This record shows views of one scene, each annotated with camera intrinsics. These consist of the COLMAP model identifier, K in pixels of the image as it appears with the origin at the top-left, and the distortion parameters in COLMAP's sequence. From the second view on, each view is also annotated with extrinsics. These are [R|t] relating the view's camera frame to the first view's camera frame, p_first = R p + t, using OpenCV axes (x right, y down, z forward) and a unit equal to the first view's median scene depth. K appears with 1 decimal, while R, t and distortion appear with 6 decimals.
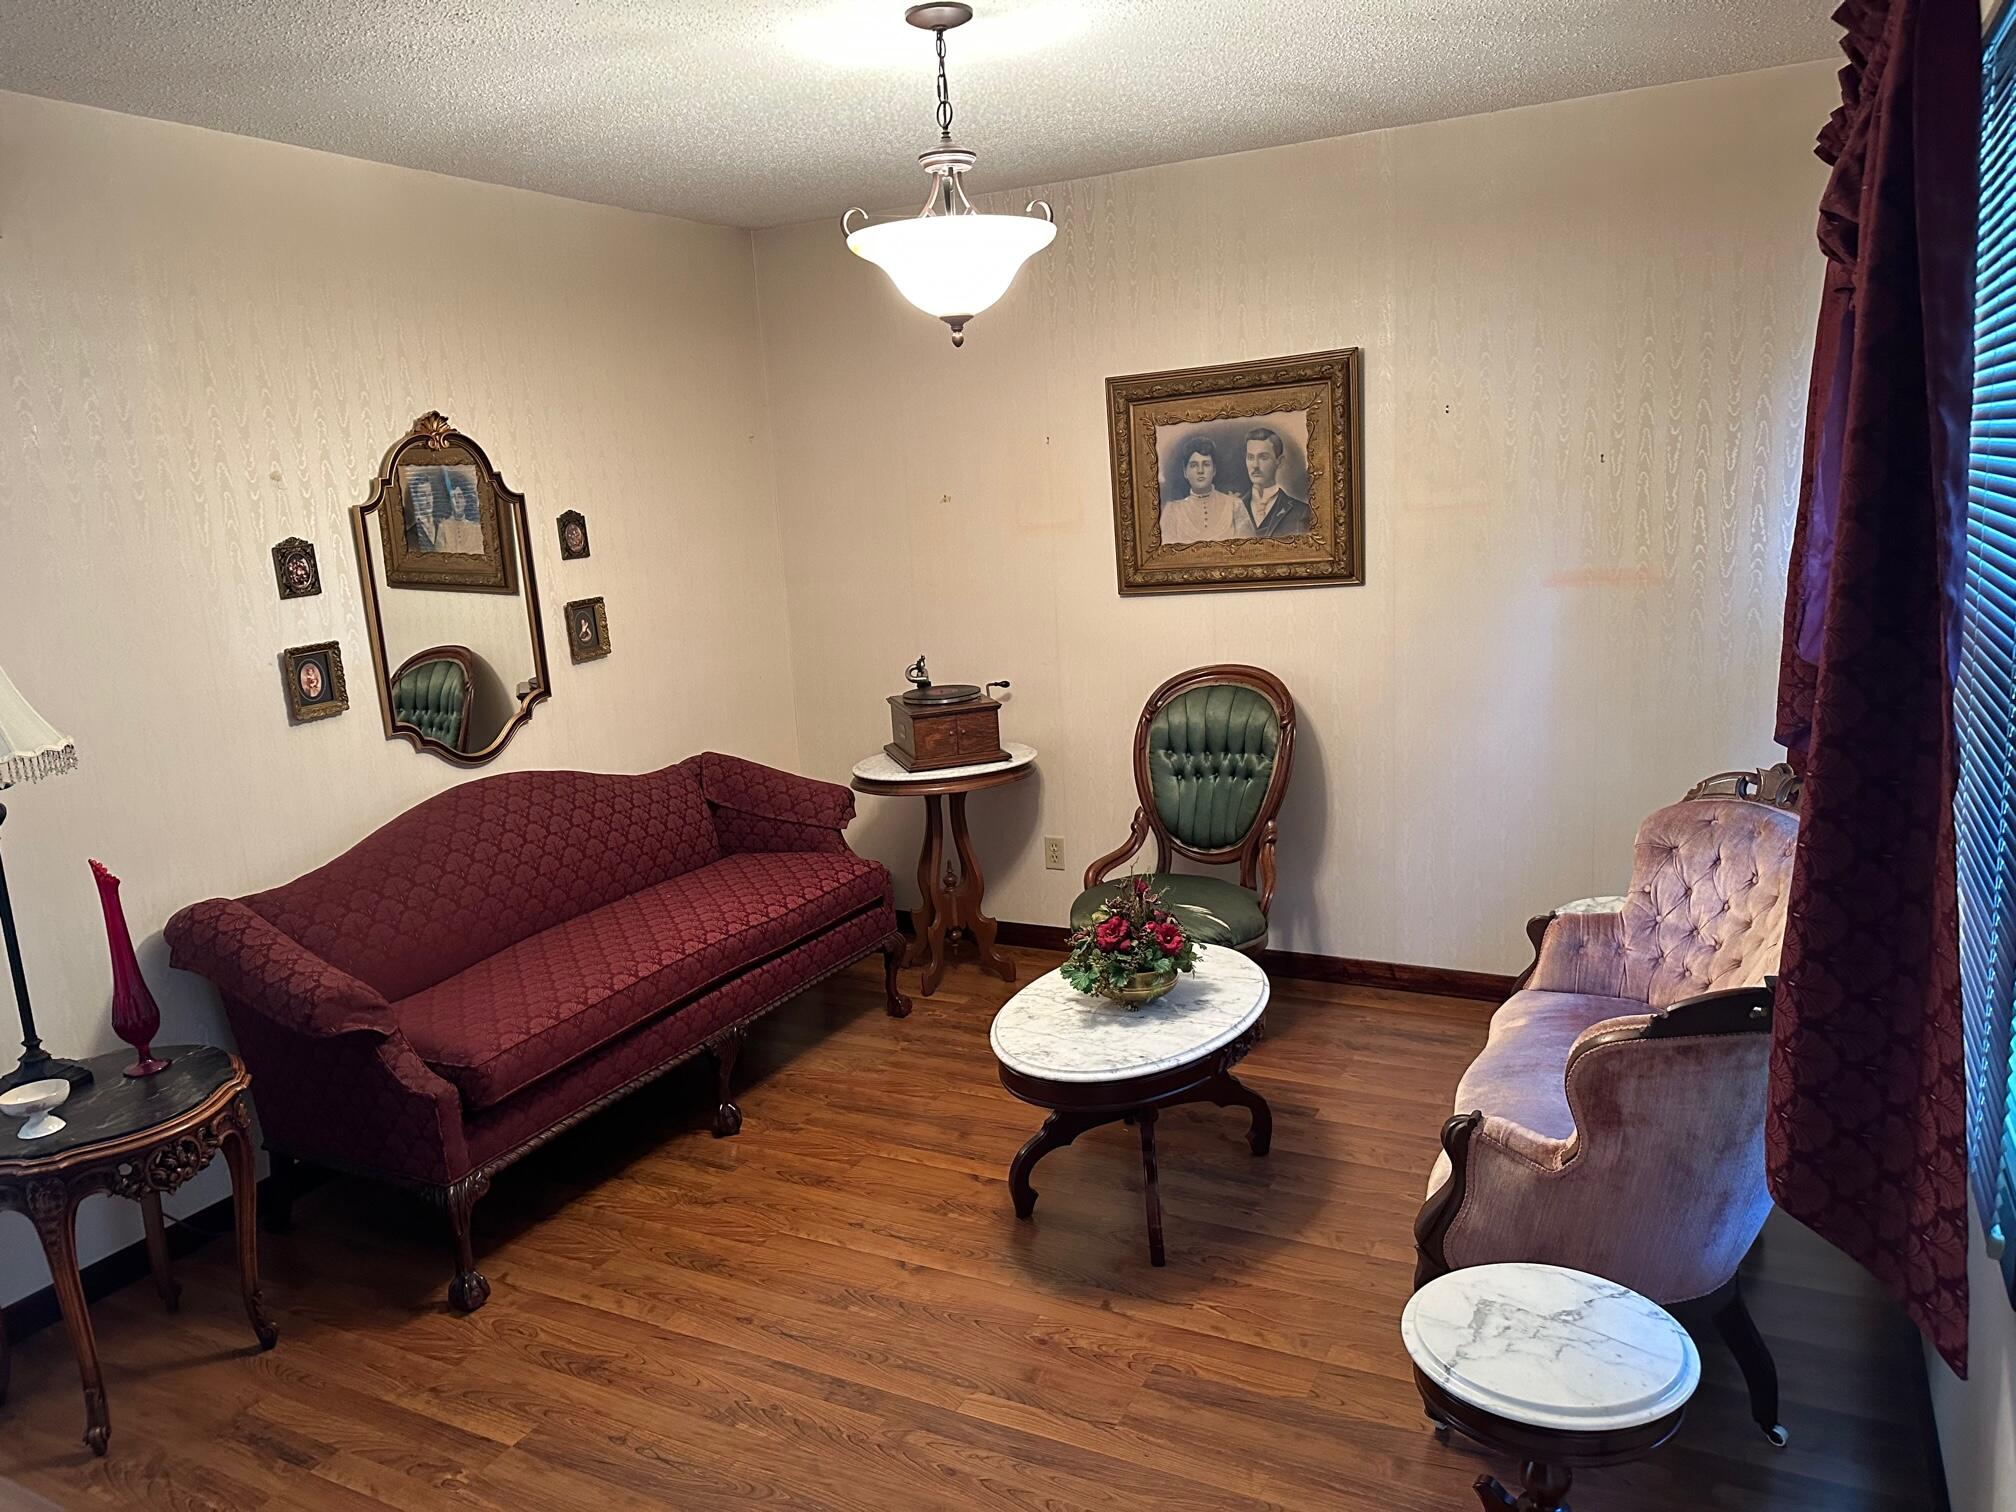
lens RADIAL K [[1403.7, 0, 1008.0], [0, 1403.7, 756.0], [0, 0, 1]] dist [0.061996, -0.000293]
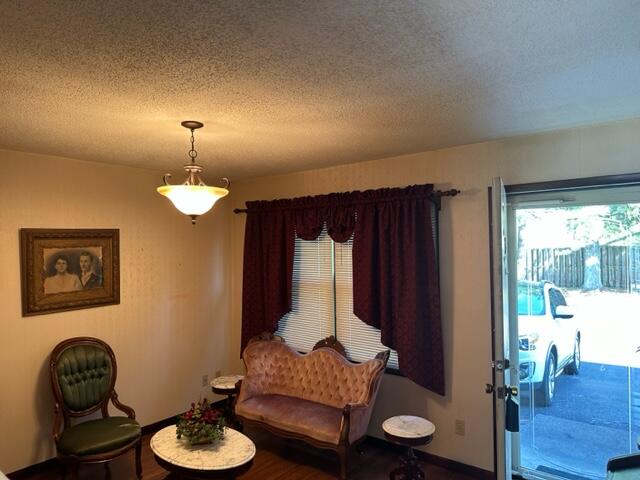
lens RADIAL K [[447.6, 0, 320.0], [0, 447.6, 240.0], [0, 0, 1]] dist [-0.001260, -0.001000]
pose [[0.207382, 0.074474, 0.975421, -0.595419], [0.185552, 0.976003, -0.113968, -0.064938], [-0.960502, 0.204626, 0.188586, 0.371362]]
